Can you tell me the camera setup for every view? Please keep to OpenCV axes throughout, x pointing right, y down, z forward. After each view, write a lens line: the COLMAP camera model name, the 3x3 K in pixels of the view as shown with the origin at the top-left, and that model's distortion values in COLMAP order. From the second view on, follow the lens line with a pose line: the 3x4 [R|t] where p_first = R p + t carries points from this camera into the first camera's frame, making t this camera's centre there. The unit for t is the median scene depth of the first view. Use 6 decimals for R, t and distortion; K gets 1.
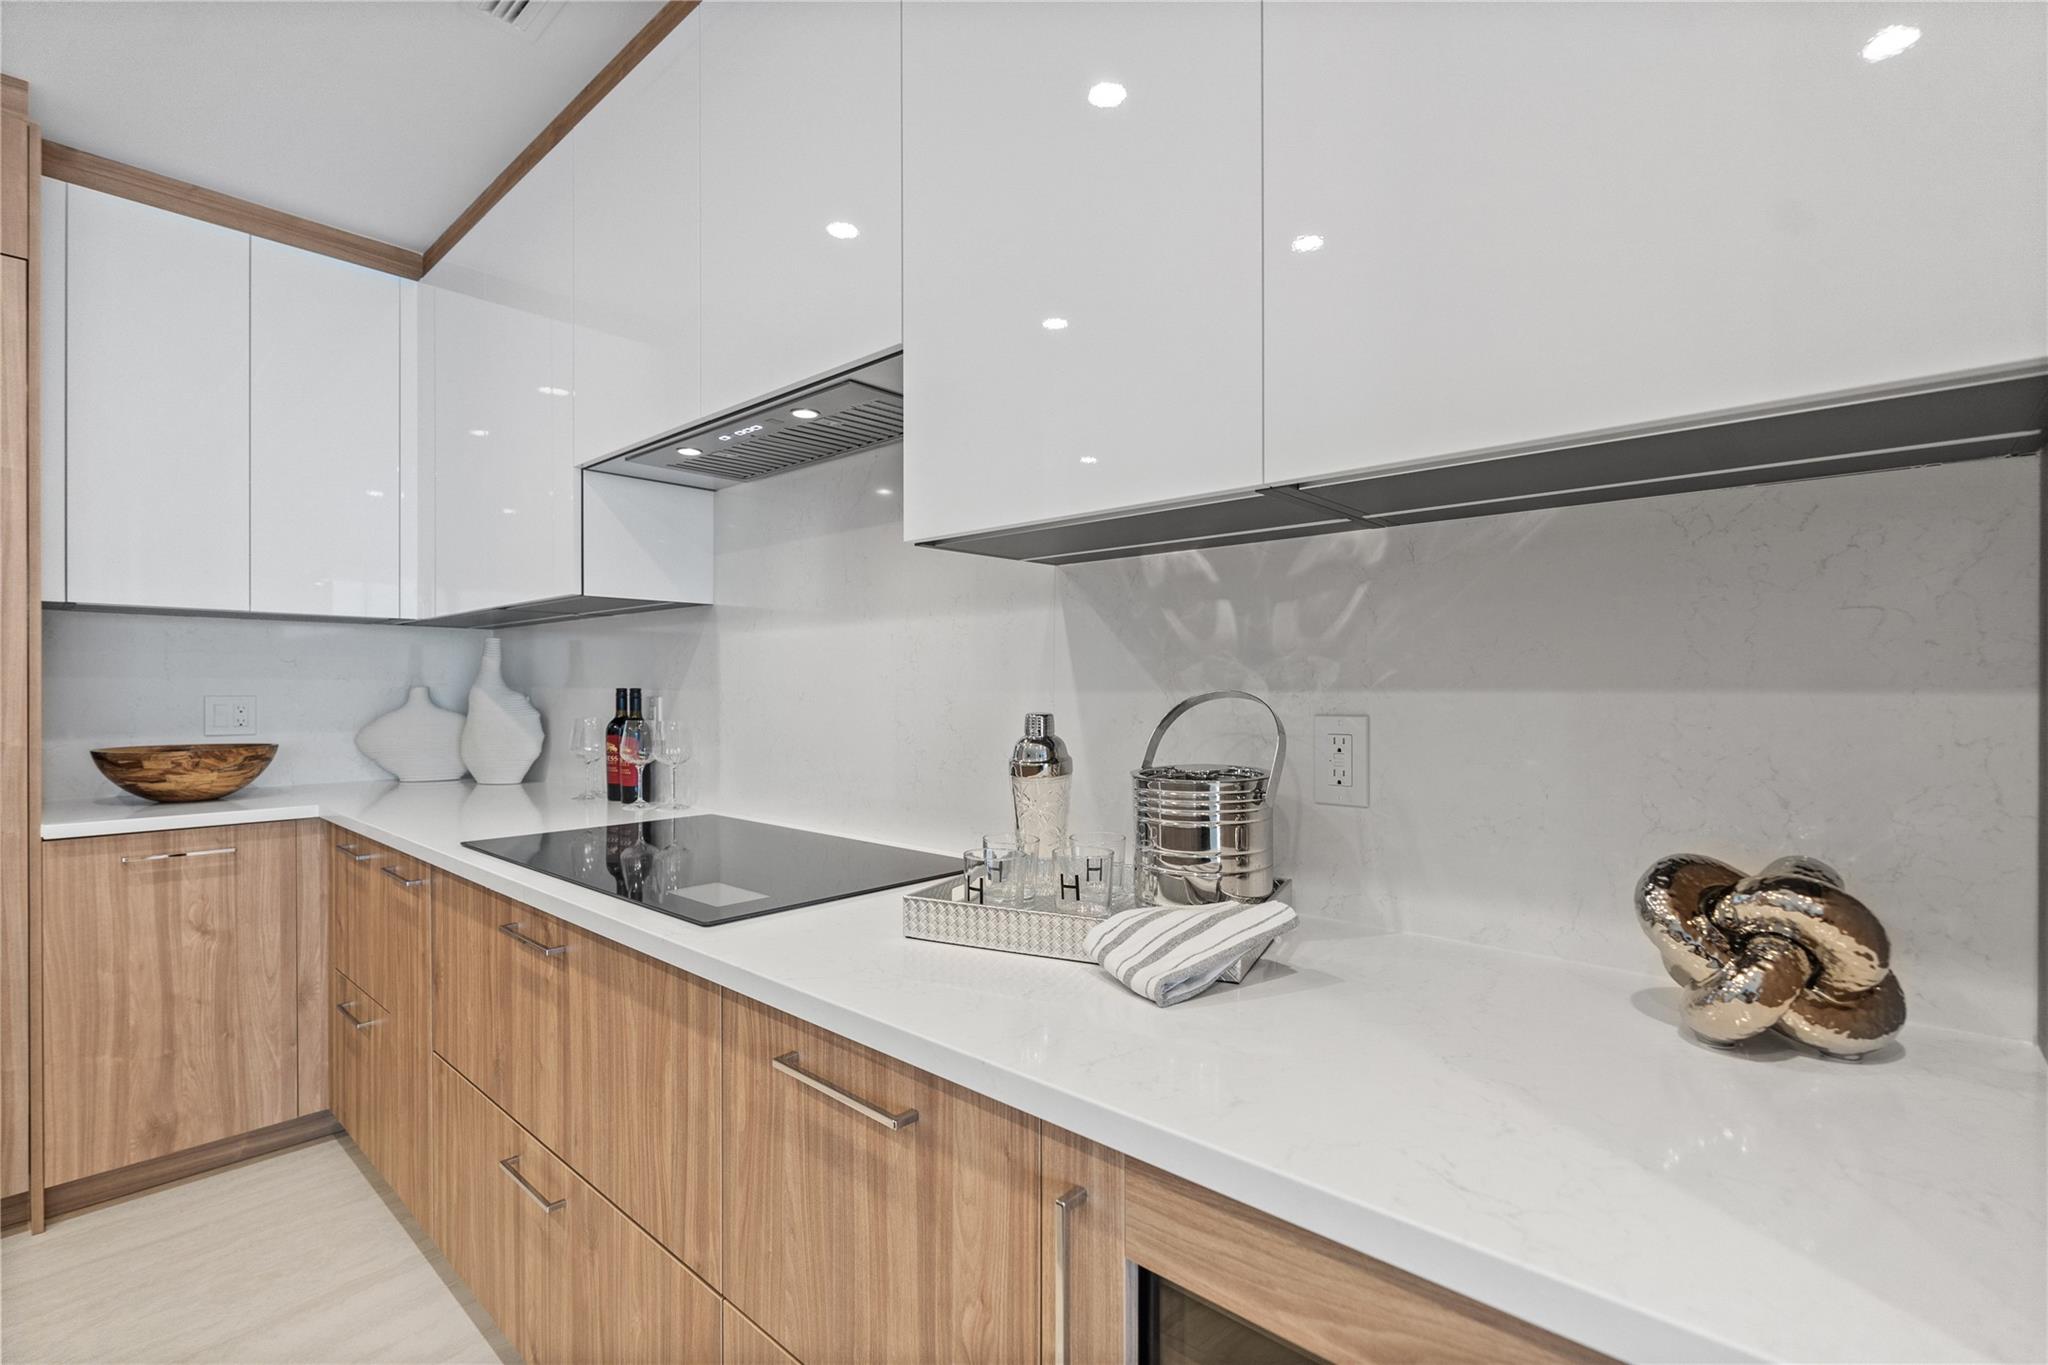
lens RADIAL K [[918.3, 0, 1018.2], [0, 918.3, 691.6], [0, 0, 1]] dist [-0.000369, 0.000541]
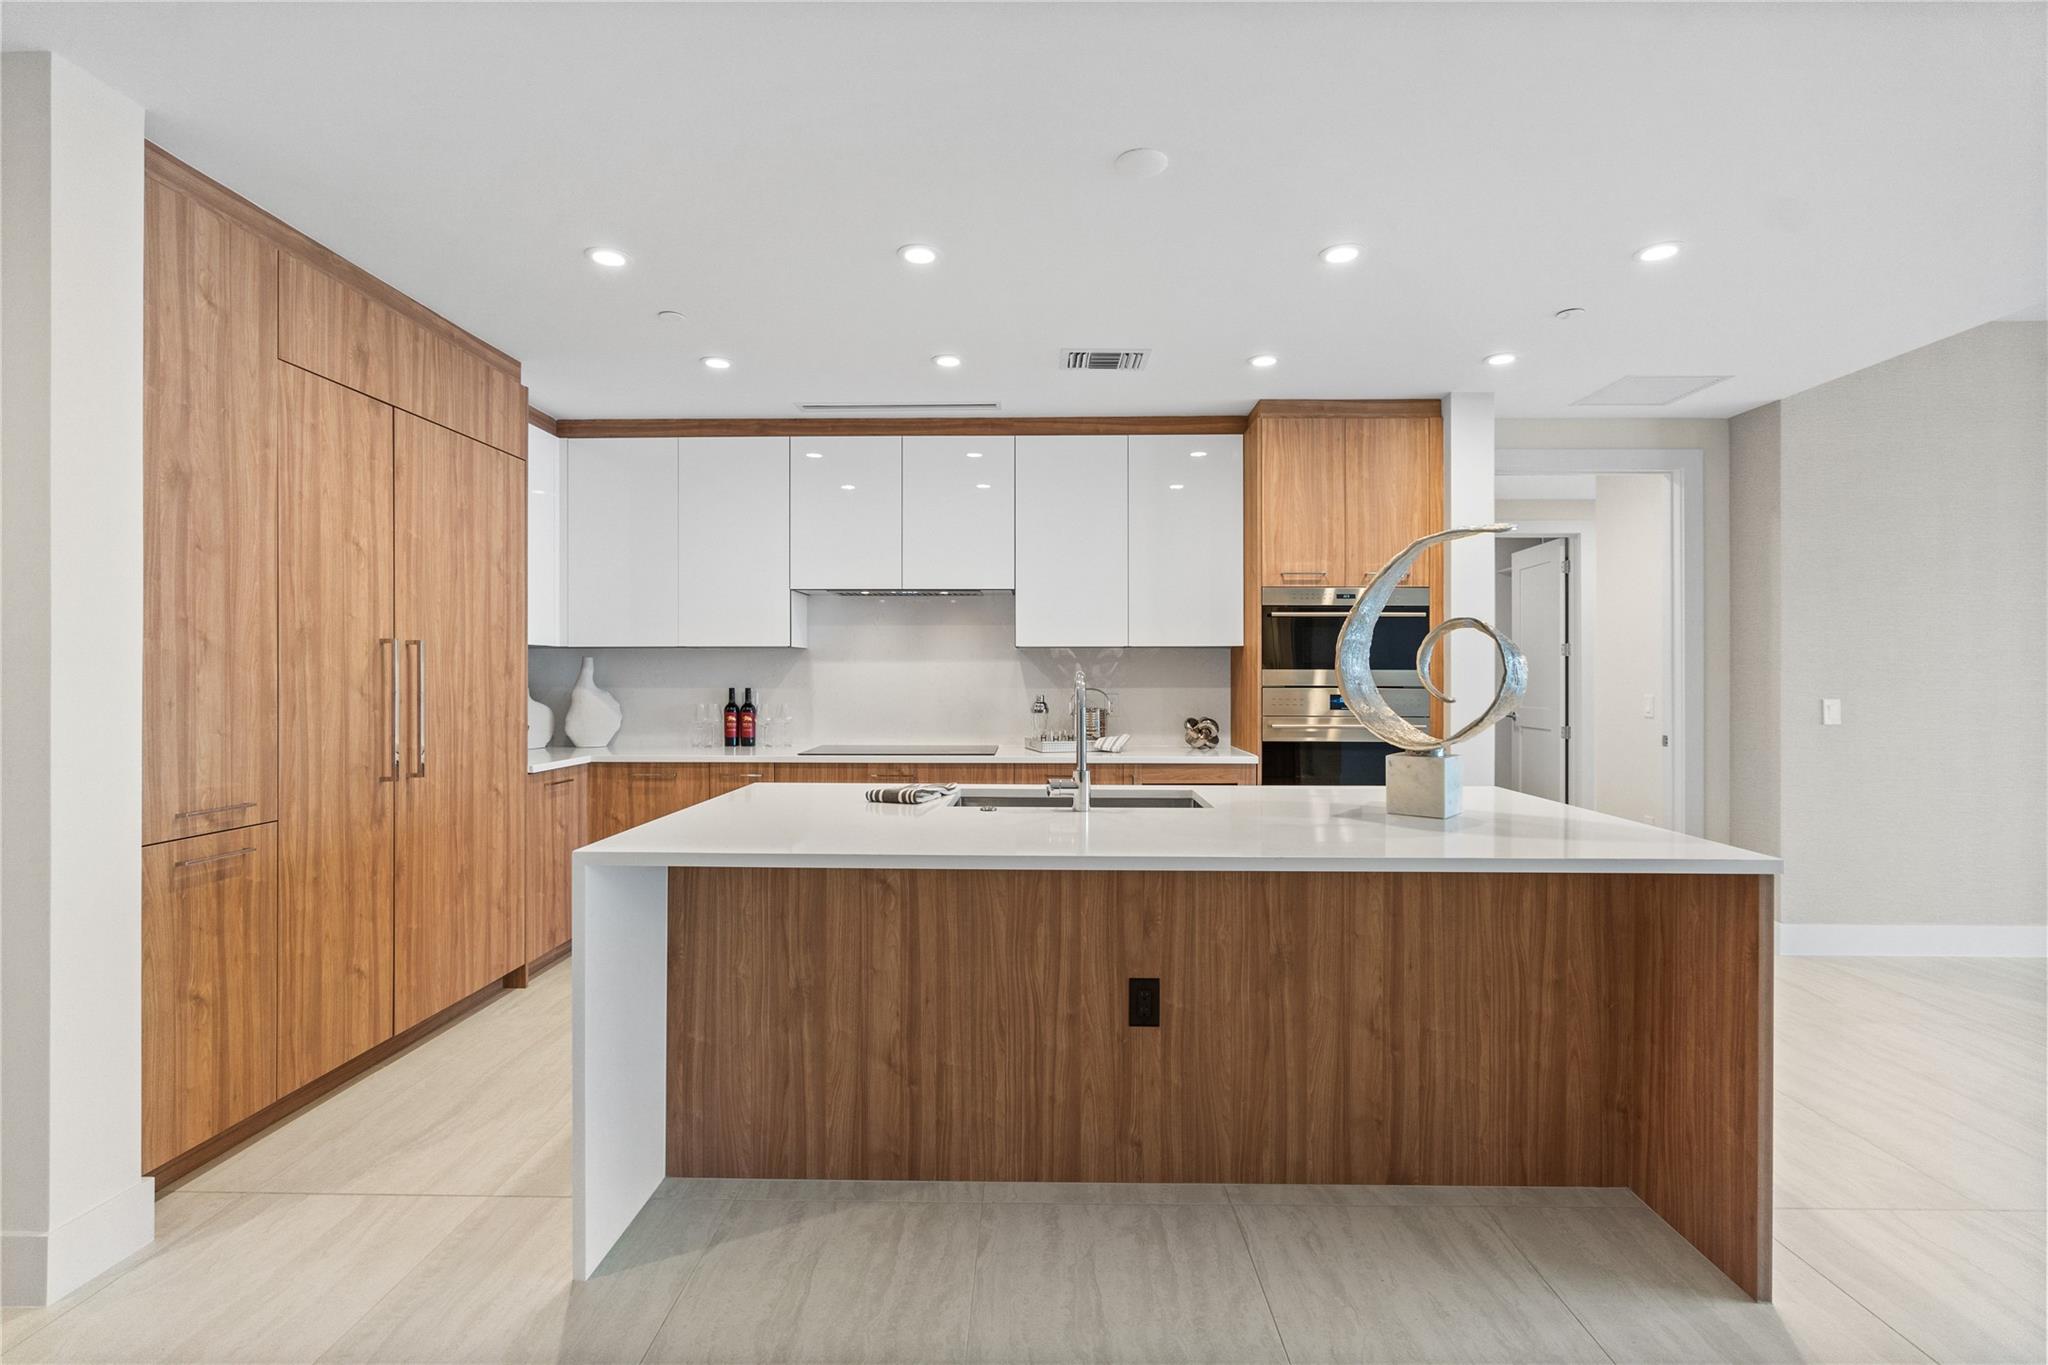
lens RADIAL K [[925.8, 0, 1024.1], [0, 925.8, 677.6], [0, 0, 1]] dist [-0.007984, 0.000166]
pose [[0.750956, -0.001616, 0.660350, -1.389382], [0.004324, 0.999988, -0.002471, -0.019934], [-0.660338, 0.004711, 0.750954, -0.947237]]
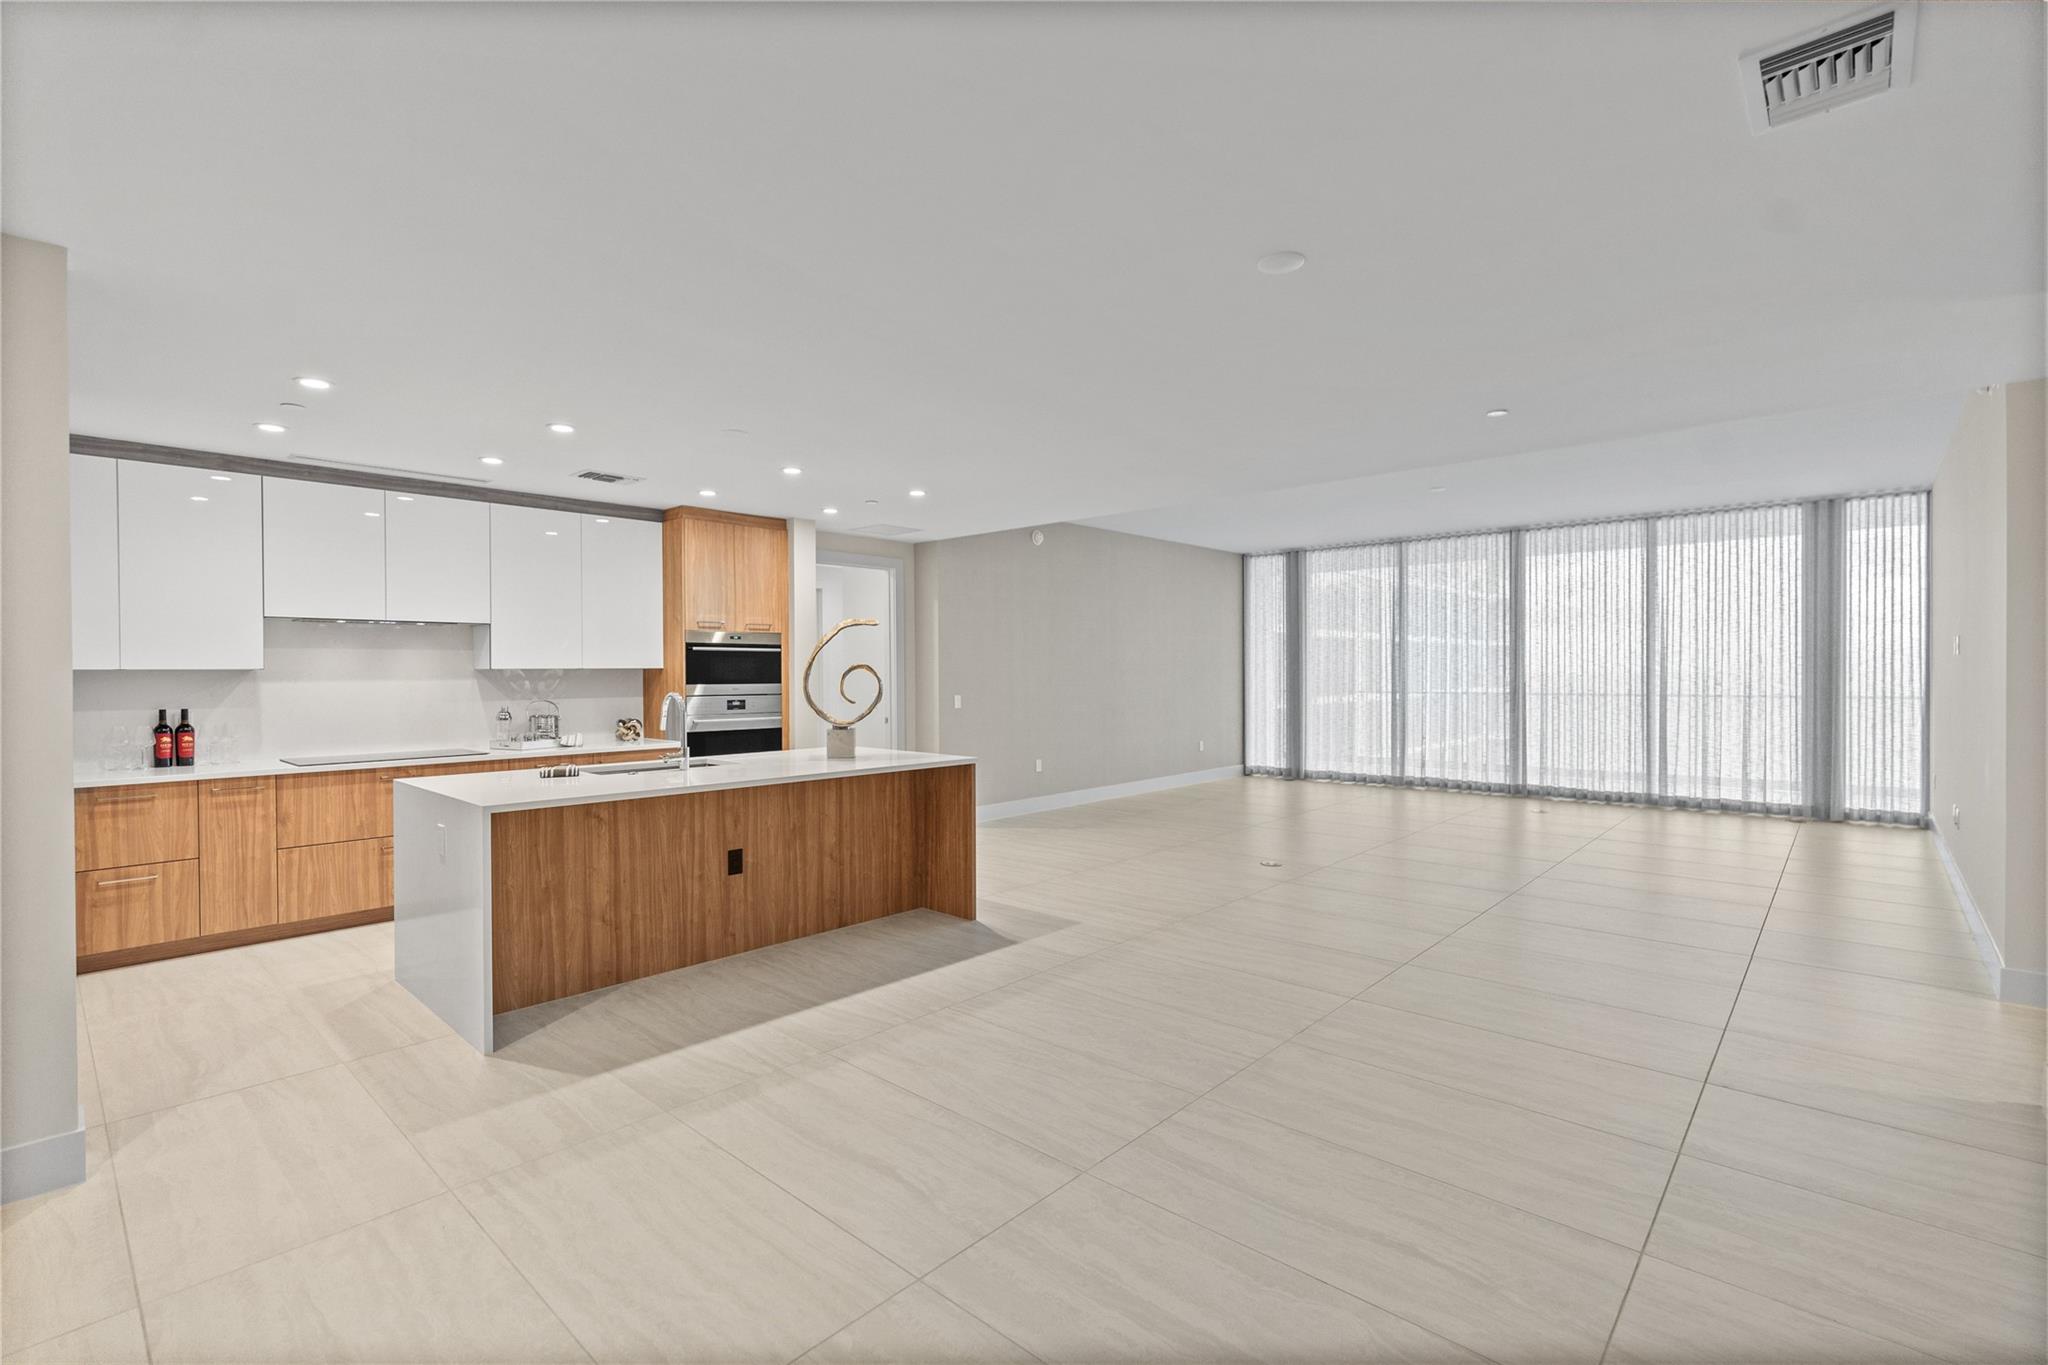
lens RADIAL K [[925.8, 0, 1024.1], [0, 925.8, 677.6], [0, 0, 1]] dist [-0.007984, 0.000166]
pose [[0.002934, -0.006730, 0.999973, -2.612833], [0.012823, 0.999895, 0.006692, -0.066551], [-0.999913, 0.012803, 0.003020, -0.899746]]
